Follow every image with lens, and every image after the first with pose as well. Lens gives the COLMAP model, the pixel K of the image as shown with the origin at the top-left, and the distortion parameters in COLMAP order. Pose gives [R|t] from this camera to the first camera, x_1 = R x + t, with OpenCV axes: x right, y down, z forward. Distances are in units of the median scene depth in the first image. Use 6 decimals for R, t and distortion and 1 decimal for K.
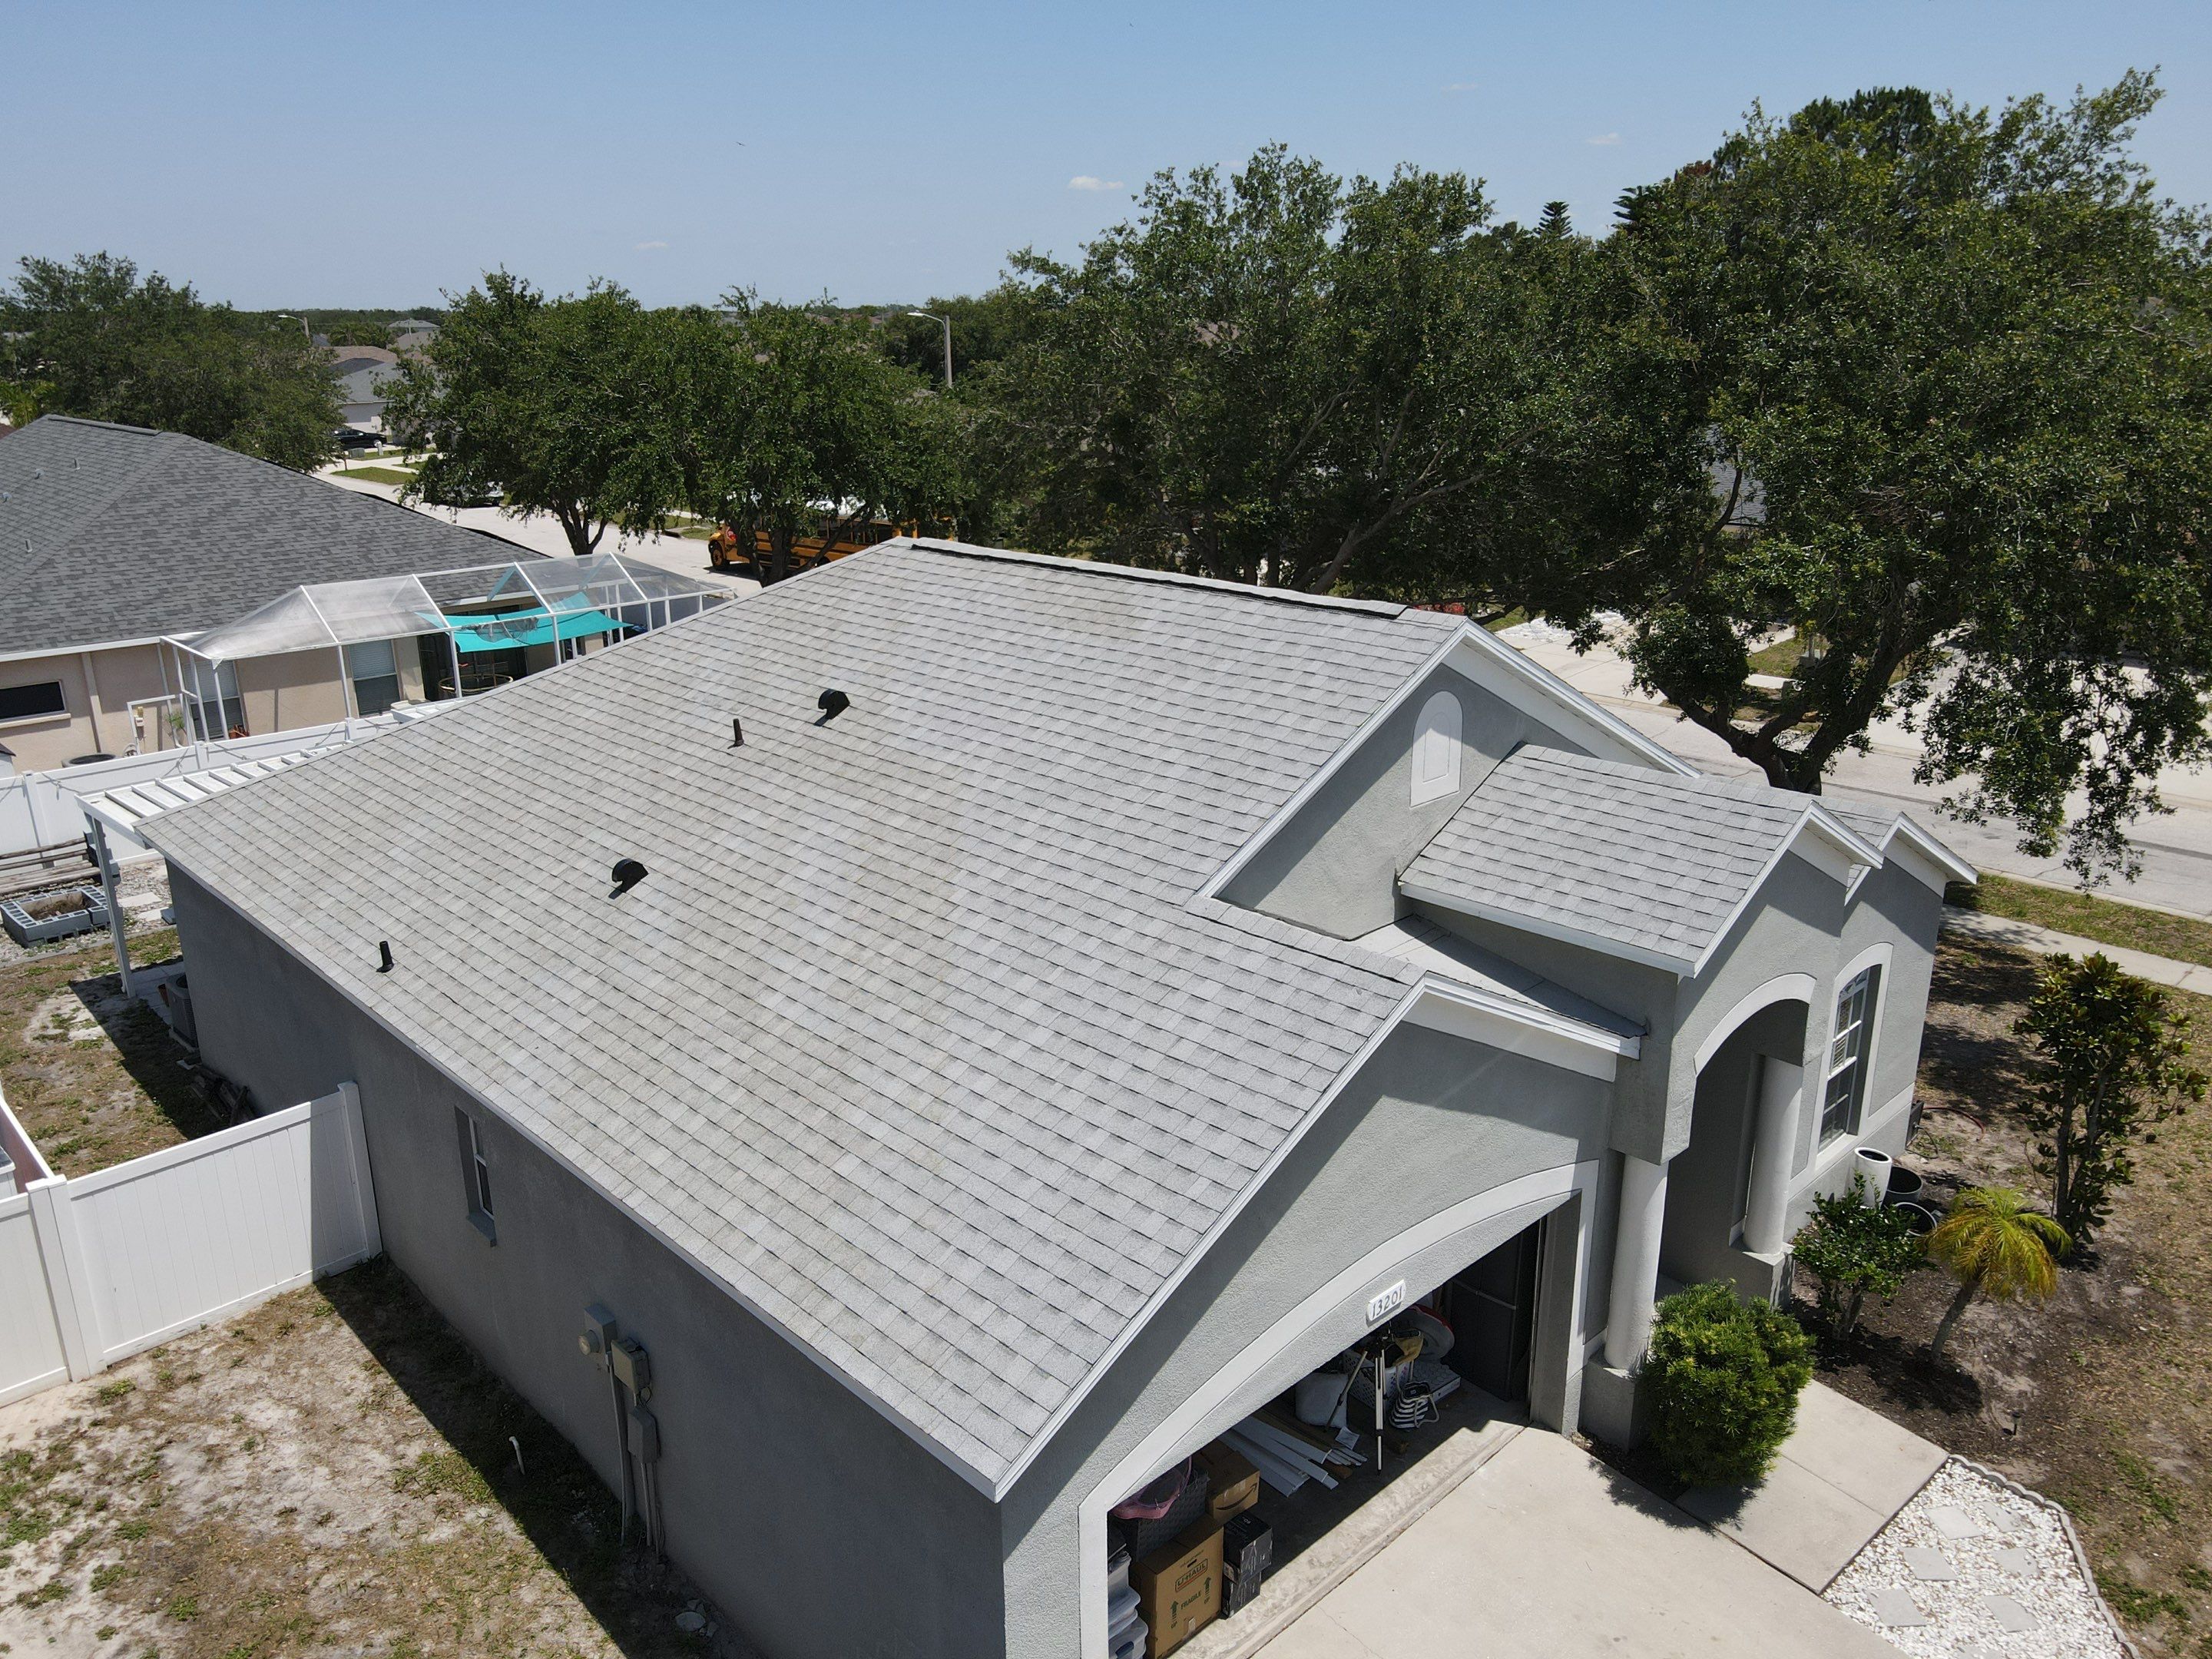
lens RADIAL K [[1616.8, 0, 1101.6], [0, 1616.8, 813.1], [0, 0, 1]] dist [0.011871, 0.001834]
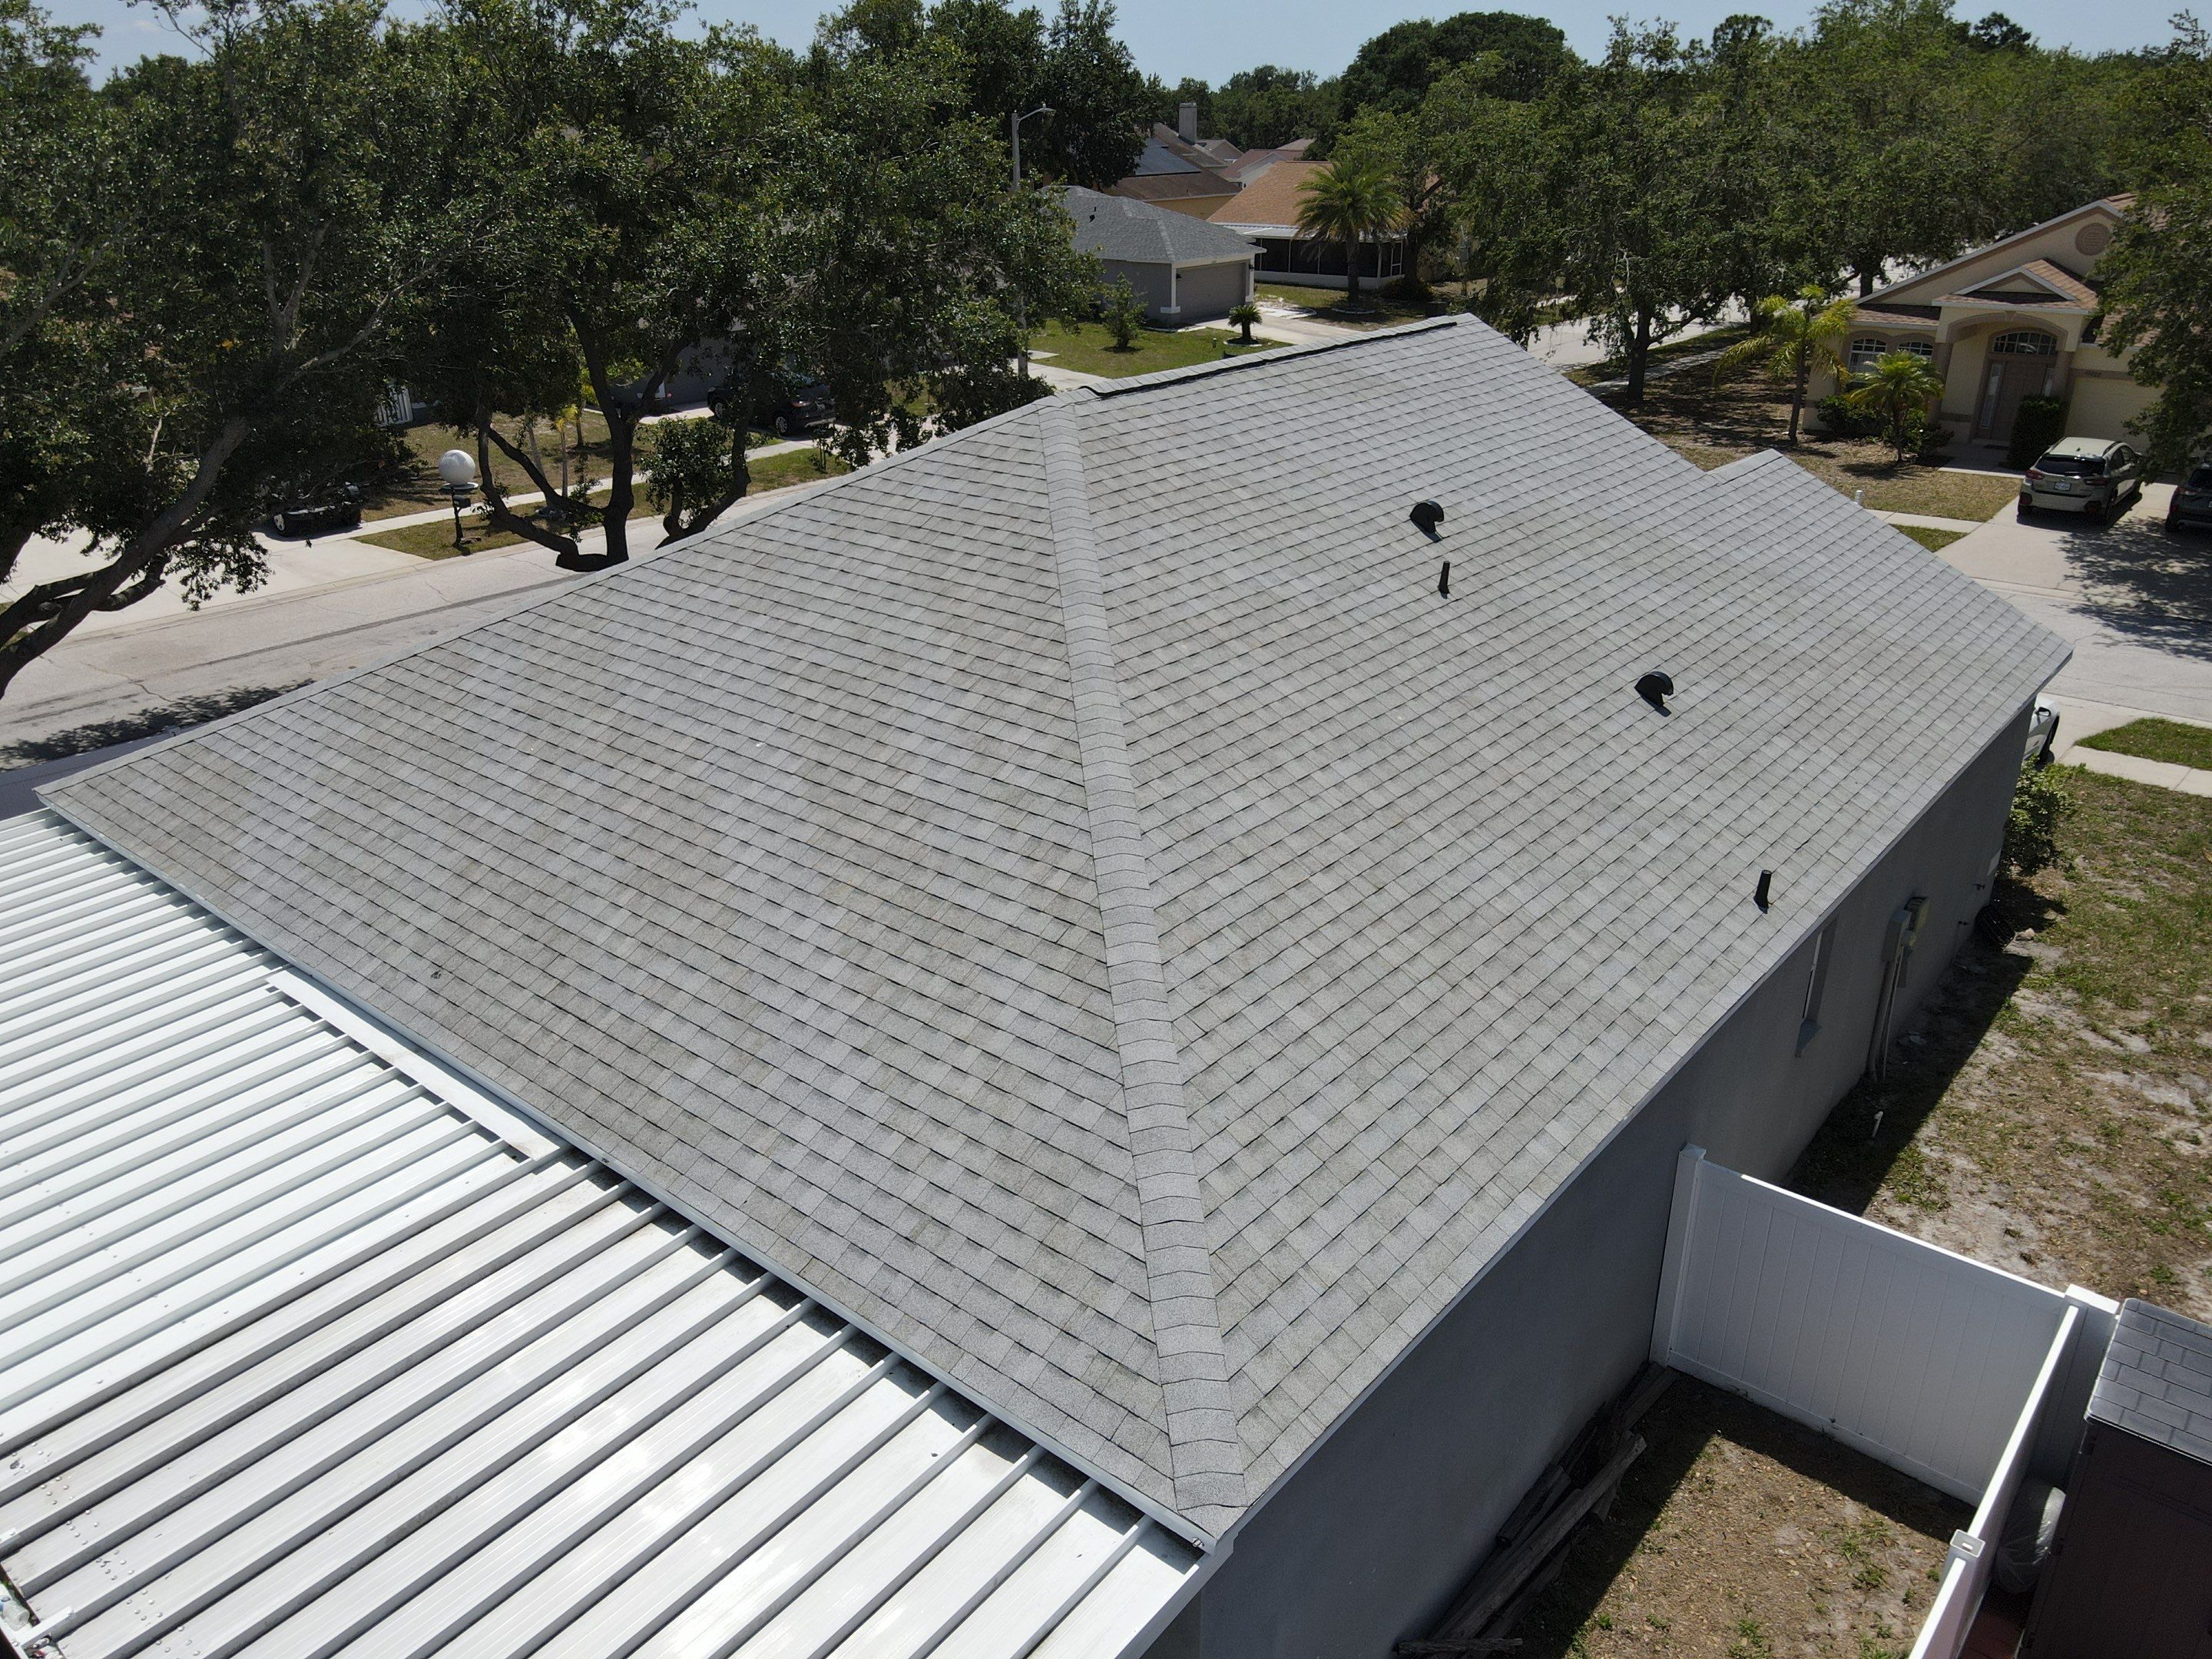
lens RADIAL K [[1616.8, 0, 1073.5], [0, 1616.8, 822.6], [0, 0, 1]] dist [0.011871, 0.001834]
pose [[-0.095997, -0.383301, 0.918621, -1.205149], [0.308682, 0.865921, 0.393569, -0.387575], [-0.946309, 0.321343, 0.035192, 1.352026]]
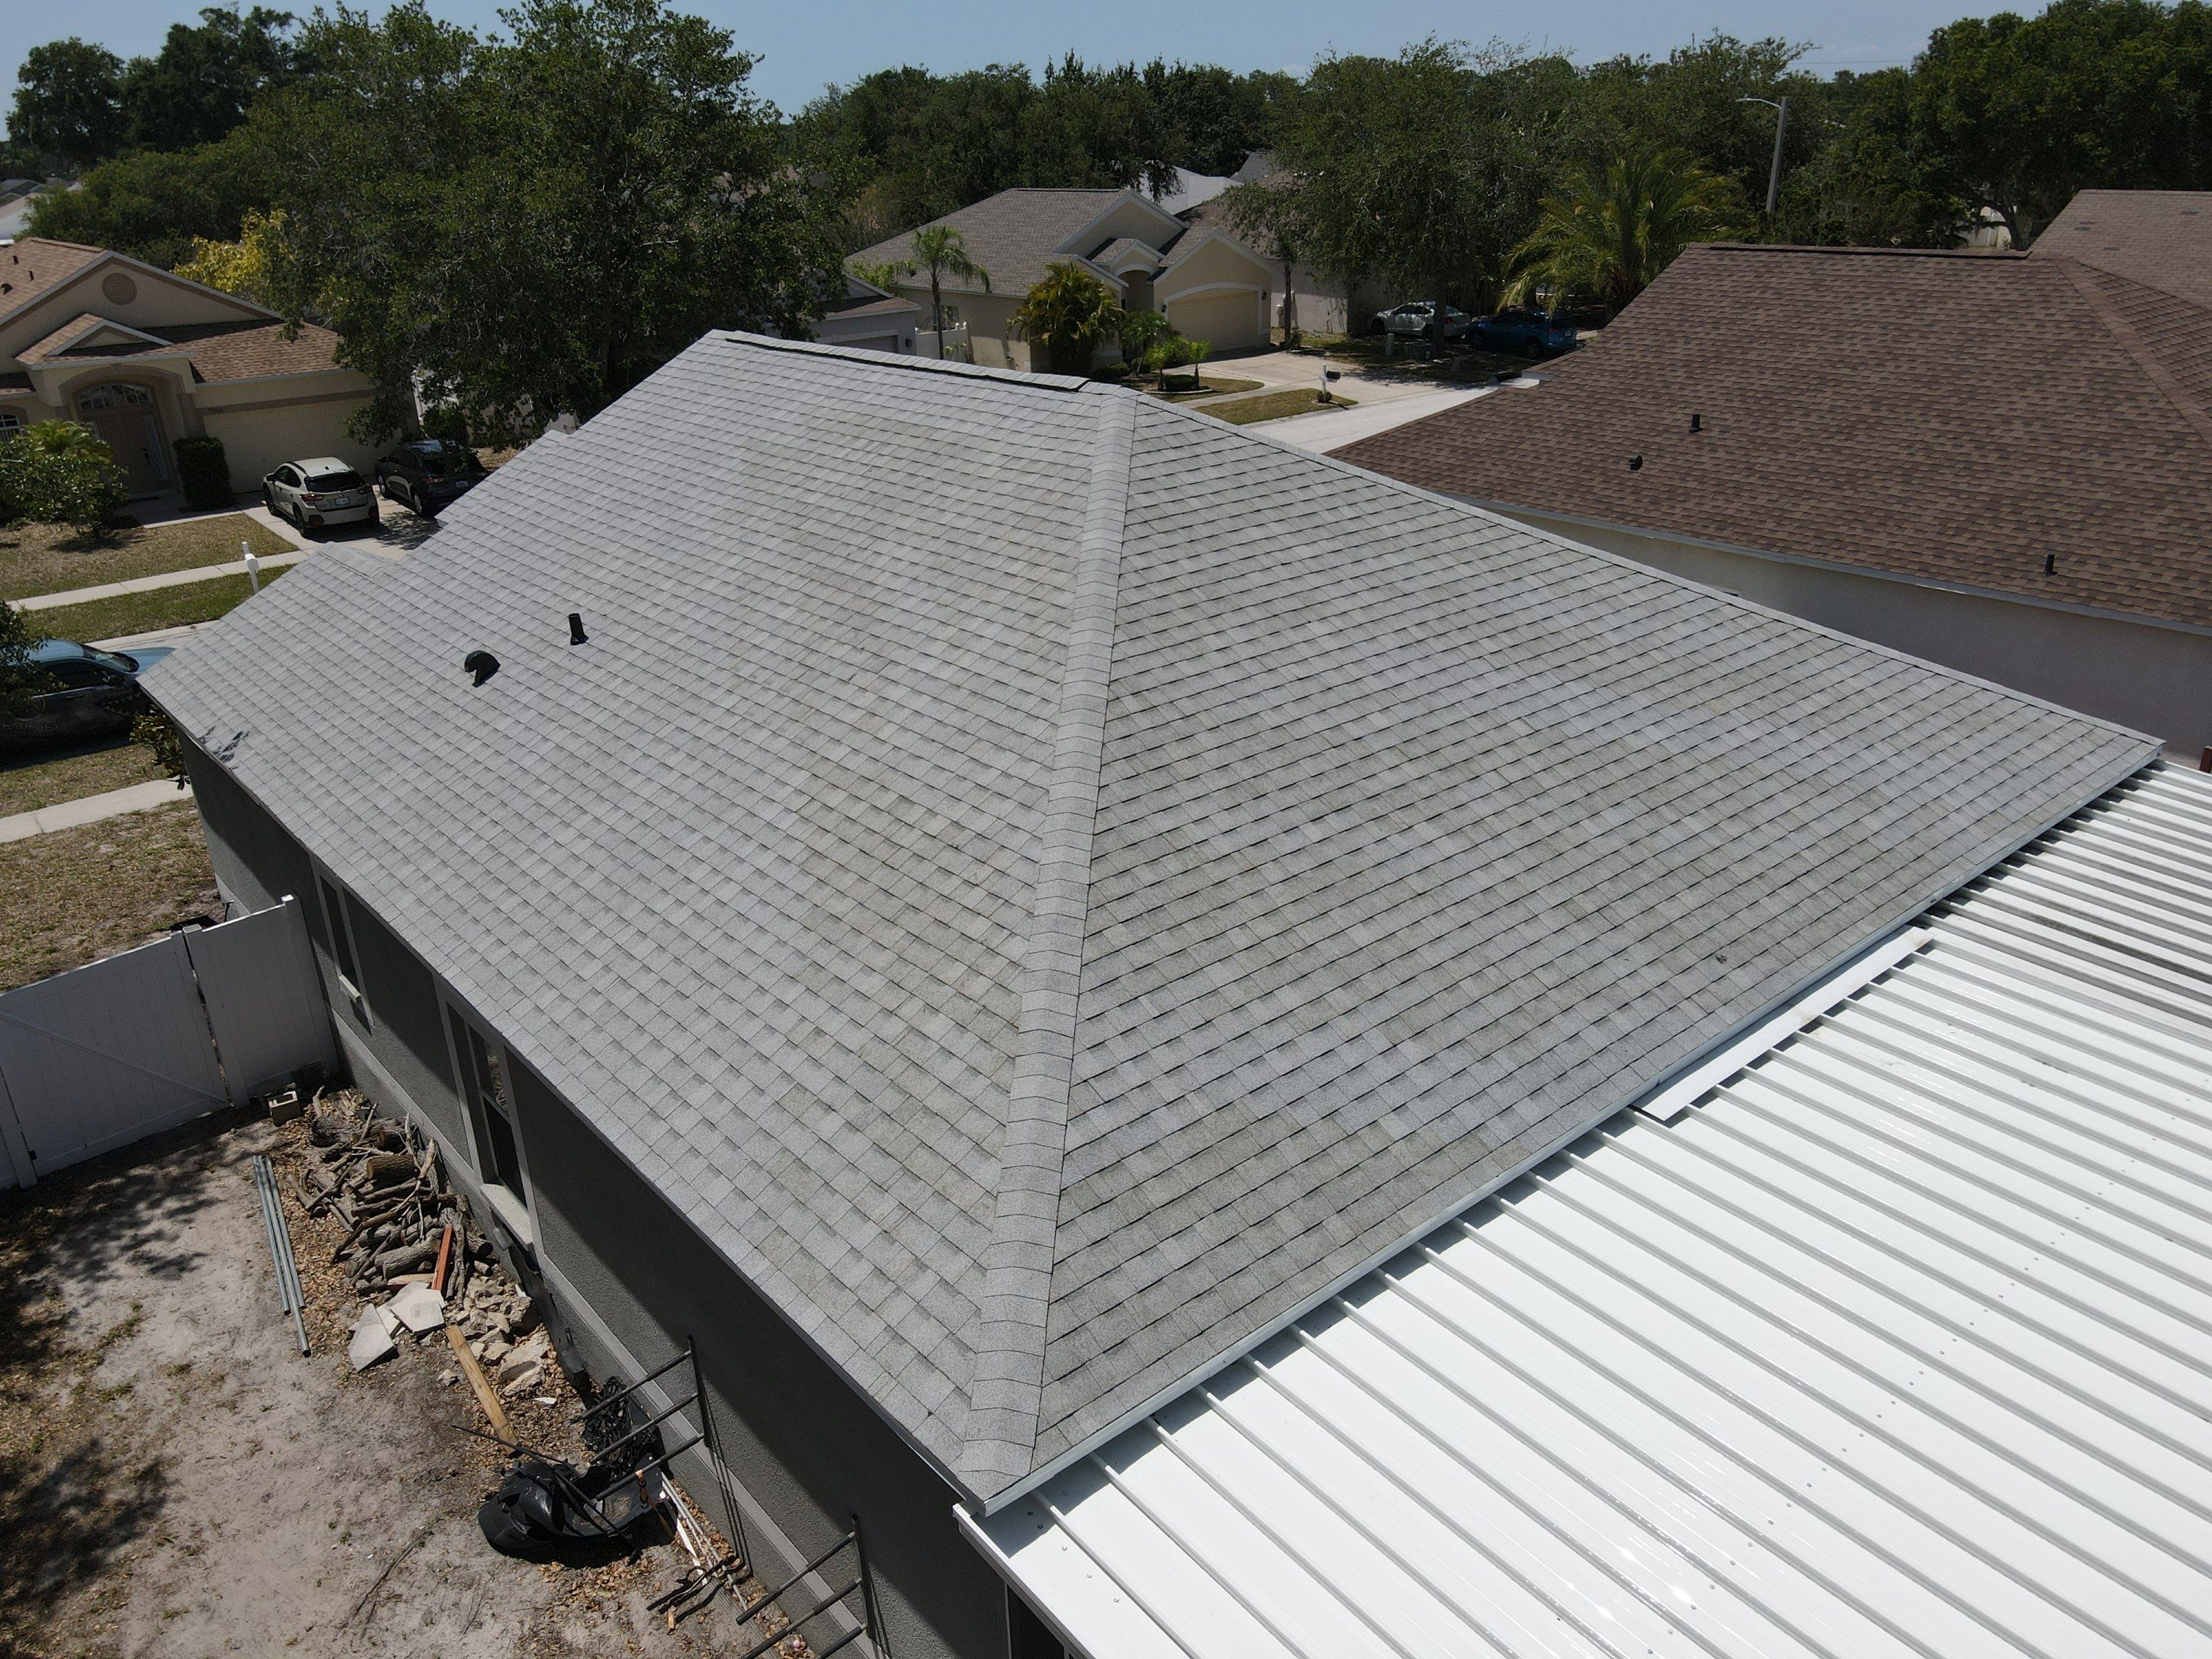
lens RADIAL K [[1616.8, 0, 1090.2], [0, 1616.8, 832.6], [0, 0, 1]] dist [0.011871, 0.001834]
pose [[-0.996883, 0.016520, 0.077149, -0.217791], [0.062878, 0.757004, 0.650378, -0.675274], [-0.047658, 0.653201, -0.755683, 2.271606]]
